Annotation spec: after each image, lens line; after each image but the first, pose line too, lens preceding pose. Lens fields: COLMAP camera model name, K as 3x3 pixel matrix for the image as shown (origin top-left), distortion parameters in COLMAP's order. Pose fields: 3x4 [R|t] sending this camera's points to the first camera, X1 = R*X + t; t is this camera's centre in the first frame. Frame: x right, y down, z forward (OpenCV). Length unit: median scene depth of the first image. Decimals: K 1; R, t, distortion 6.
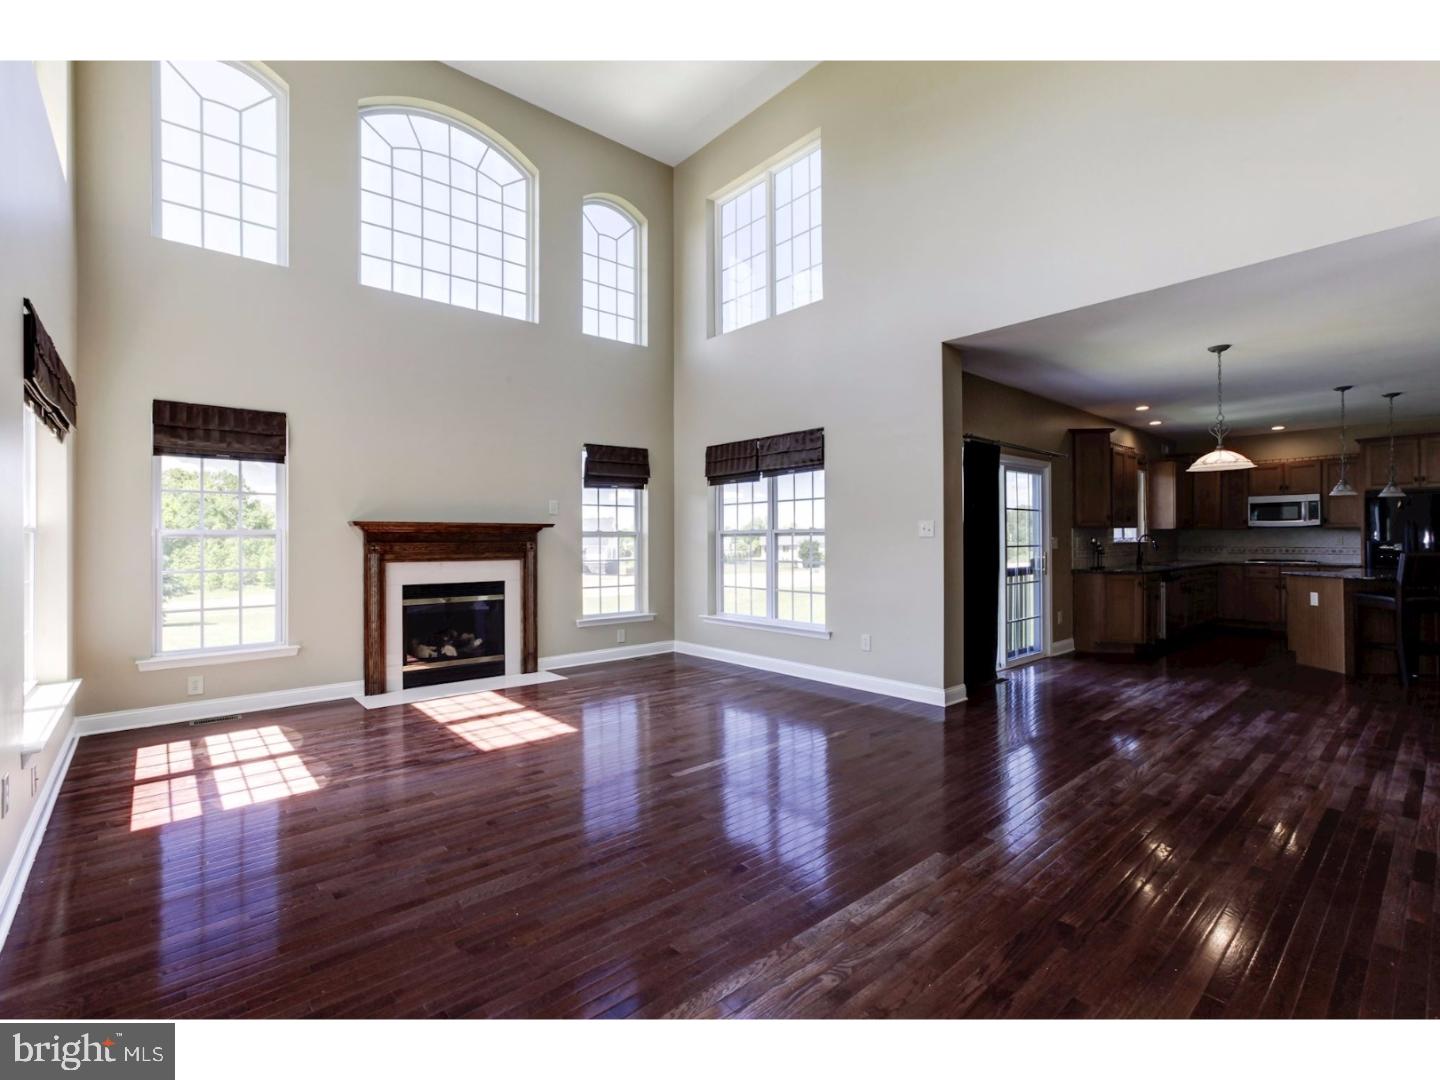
lens RADIAL K [[655.8, 0, 699.6], [0, 655.8, 526.9], [0, 0, 1]] dist [-0.014639, 0.004969]
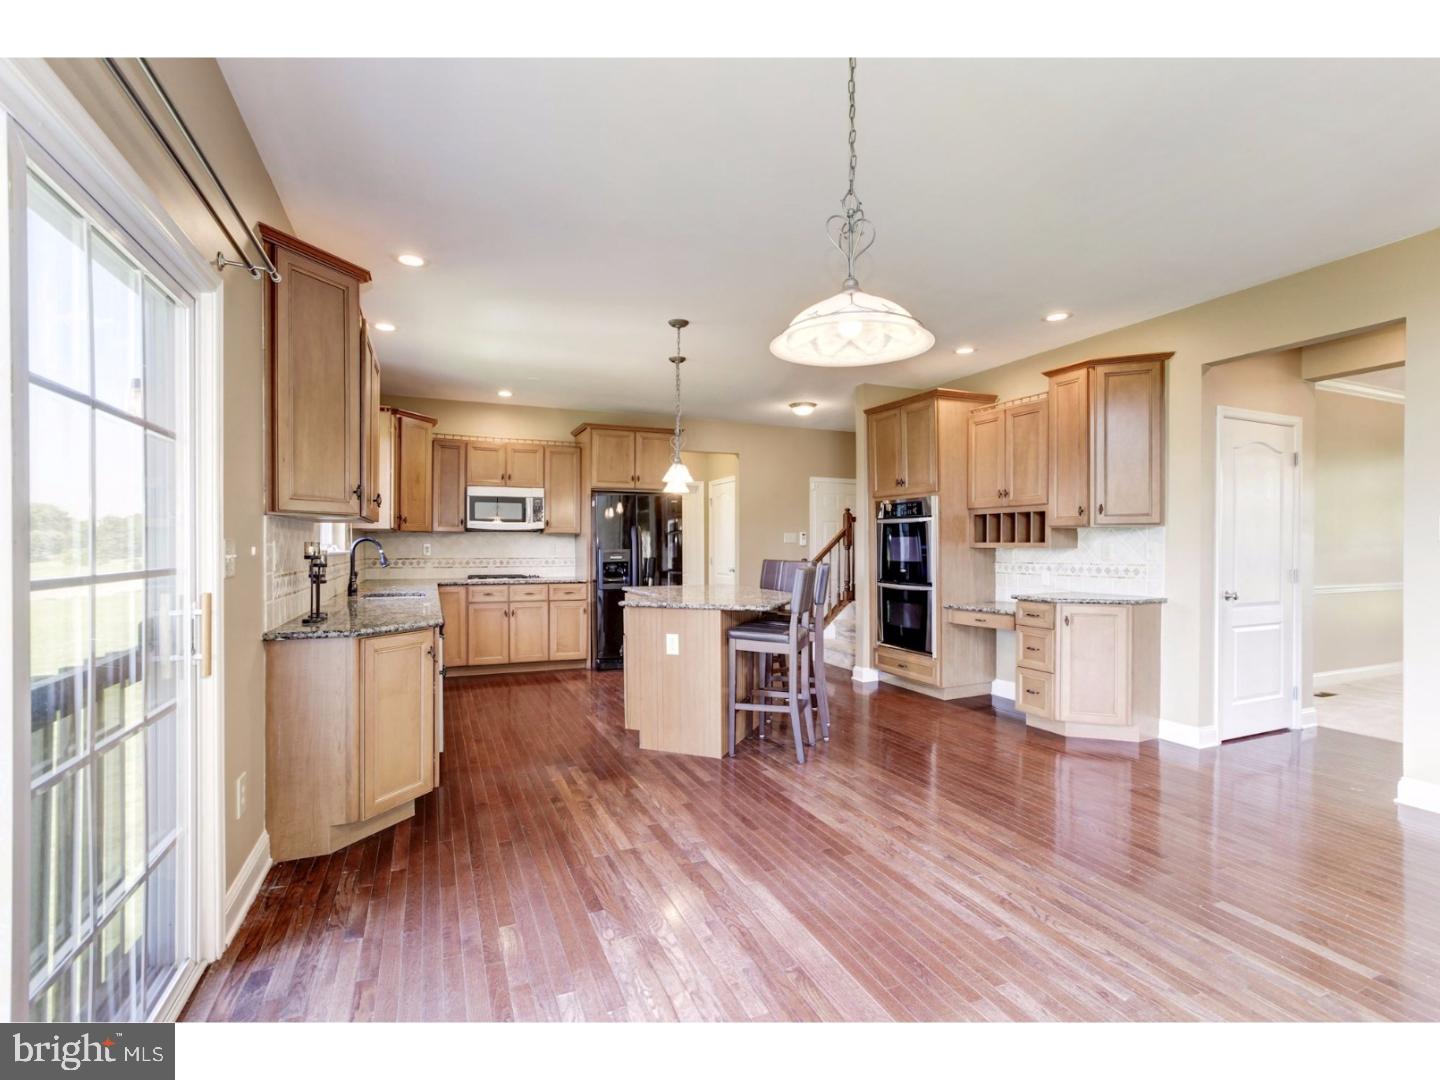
lens RADIAL K [[655.8, 0, 714.2], [0, 655.8, 544.9], [0, 0, 1]] dist [-0.014639, 0.004969]
pose [[0.291305, 0.002778, 0.956626, 0.294164], [-0.017973, 0.999835, 0.002569, 0.011928], [-0.956462, -0.017942, 0.291307, 0.639879]]
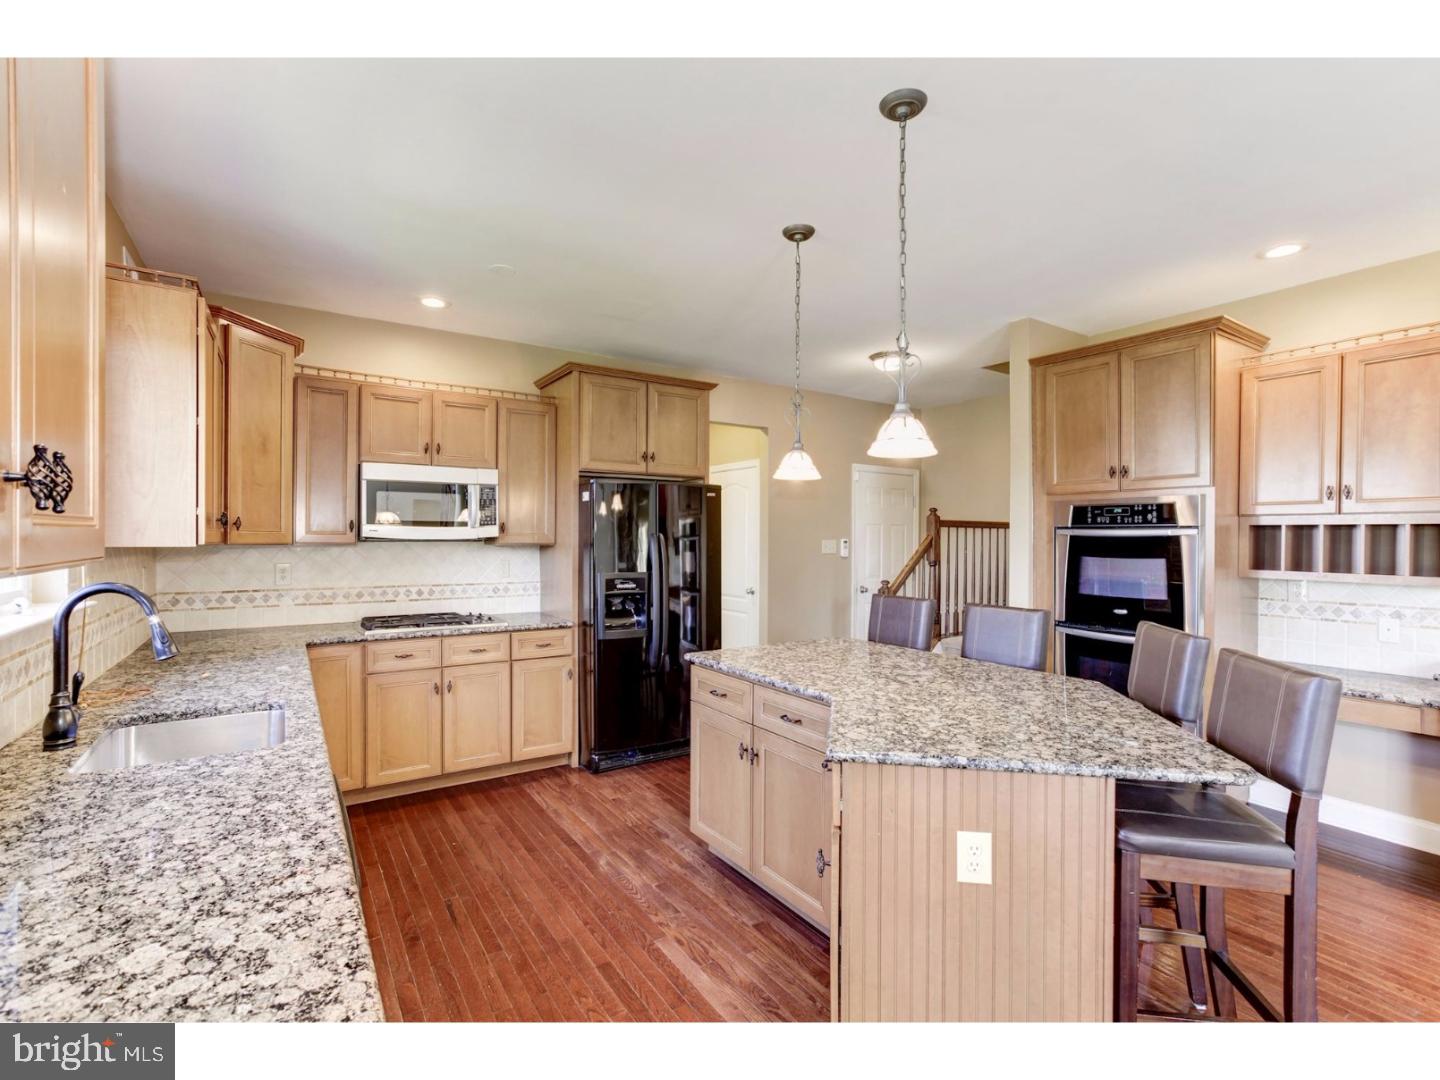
lens RADIAL K [[655.8, 0, 715.8], [0, 655.8, 541.9], [0, 0, 1]] dist [-0.014639, 0.004969]
pose [[0.115990, -0.003181, 0.993245, 0.565464], [-0.022495, 0.999730, 0.005829, -0.006326], [-0.992996, -0.023019, 0.115887, 0.878504]]
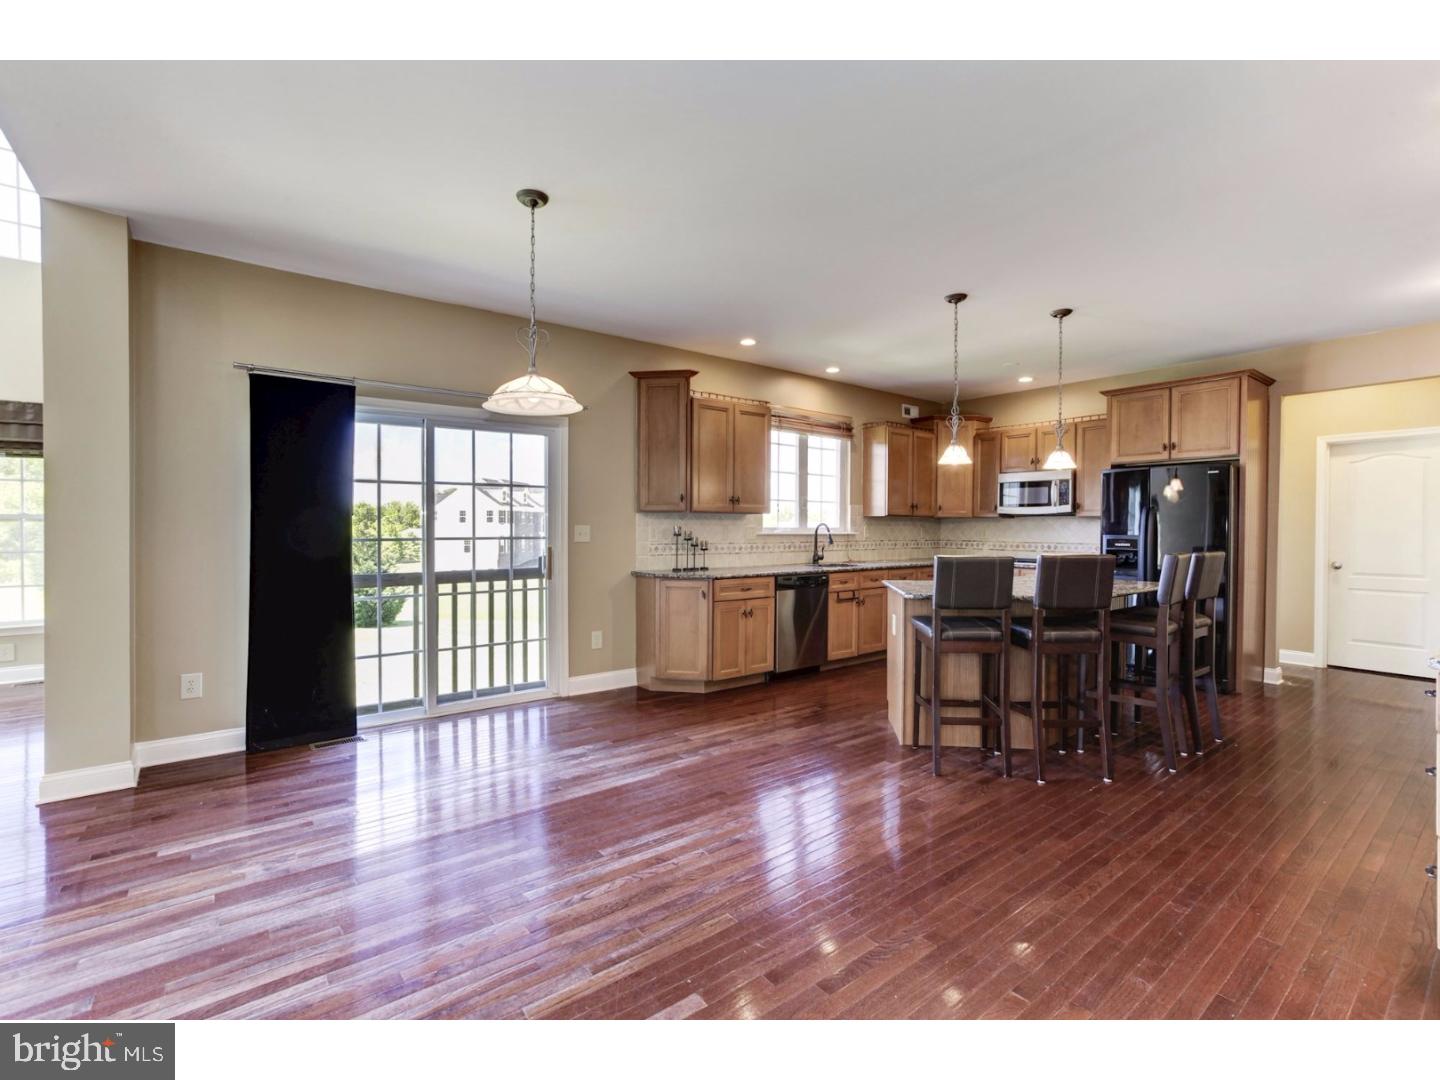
lens RADIAL K [[655.8, 0, 721.0], [0, 655.8, 534.1], [0, 0, 1]] dist [-0.014639, 0.004969]
pose [[0.999265, 0.008915, -0.037281, 0.657000], [-0.007726, 0.999461, 0.031911, 0.001216], [0.037545, -0.031600, 0.998795, 0.281578]]
